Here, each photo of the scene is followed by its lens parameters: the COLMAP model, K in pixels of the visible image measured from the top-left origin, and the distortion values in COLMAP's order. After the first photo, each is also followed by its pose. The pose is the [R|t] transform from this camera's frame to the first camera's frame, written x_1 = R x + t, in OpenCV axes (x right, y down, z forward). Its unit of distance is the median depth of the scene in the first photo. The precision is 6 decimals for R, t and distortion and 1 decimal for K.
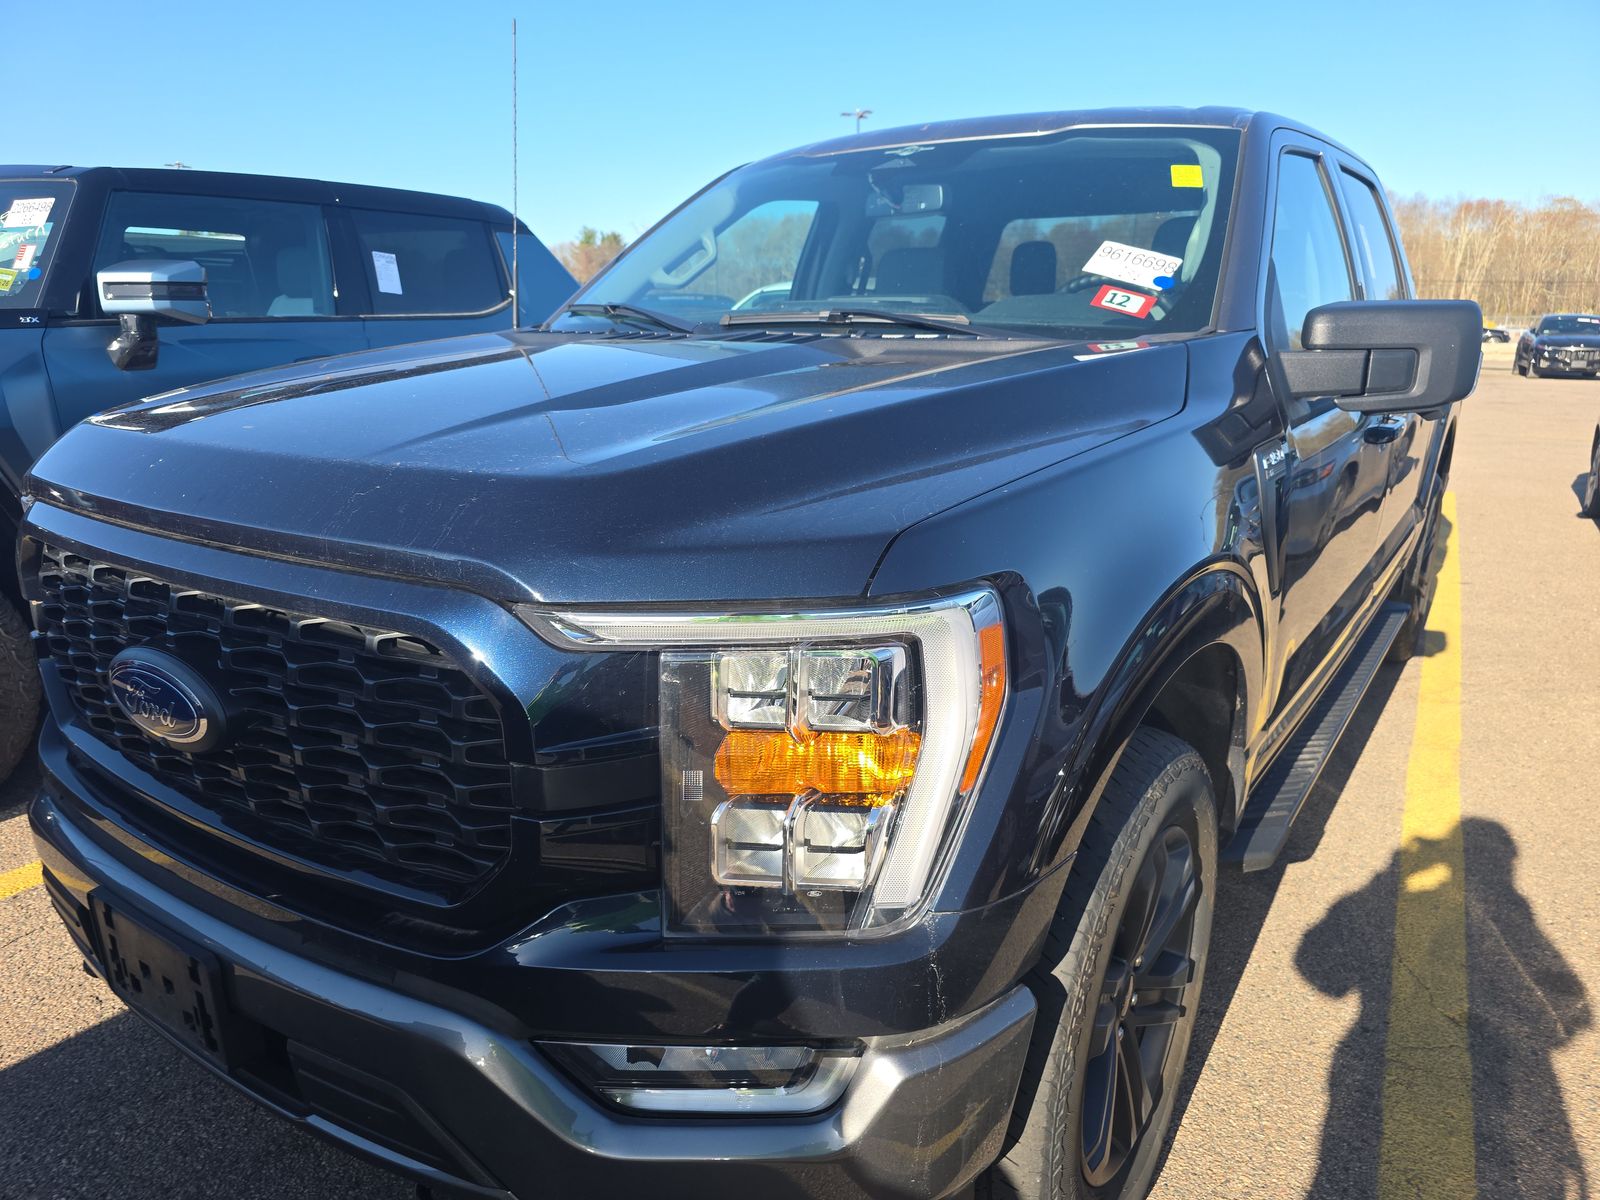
lens RADIAL K [[1106.8, 0, 800.0], [0, 1106.8, 600.0], [0, 0, 1]] dist [0.059481, -0.067187]
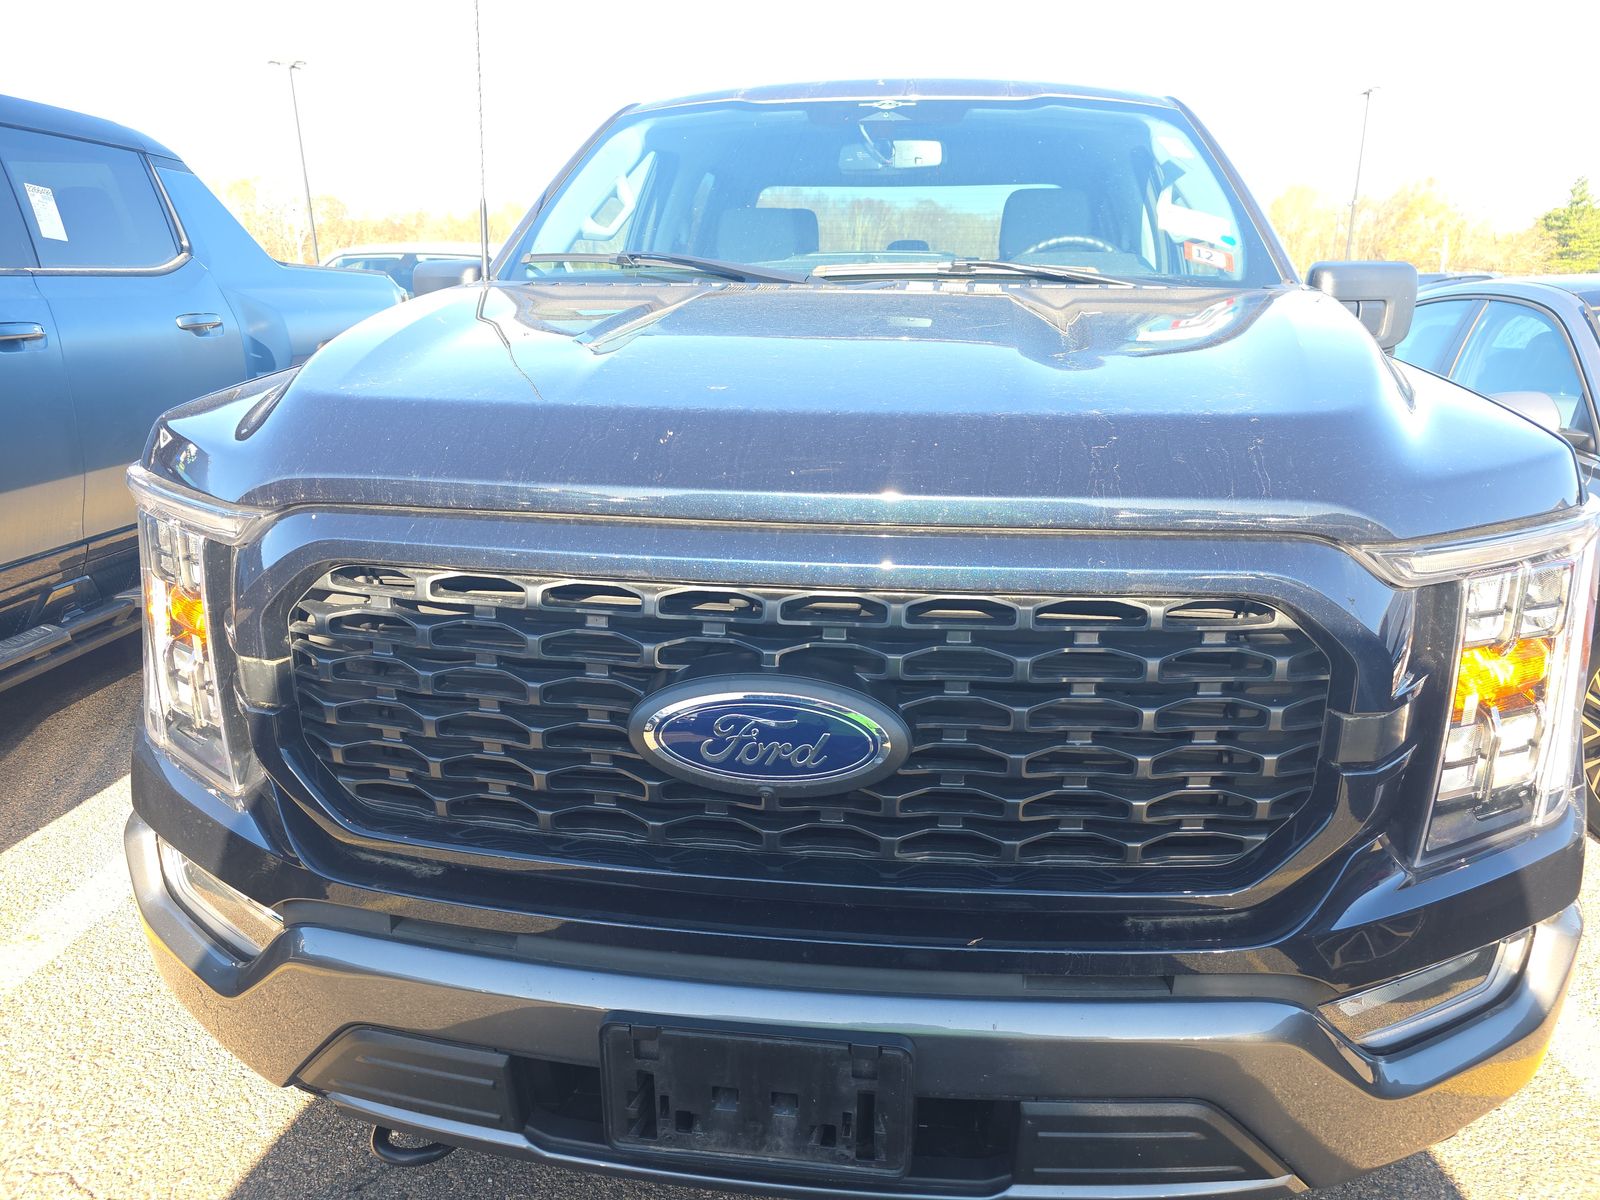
lens RADIAL K [[1113.9, 0, 800.1], [0, 1113.9, 579.4], [0, 0, 1]] dist [0.006121, 0.001617]
pose [[0.880930, -0.108823, 0.460565, -0.293588], [0.108309, 0.993733, 0.027637, -0.011962], [-0.460686, 0.025537, 0.887196, 0.100466]]
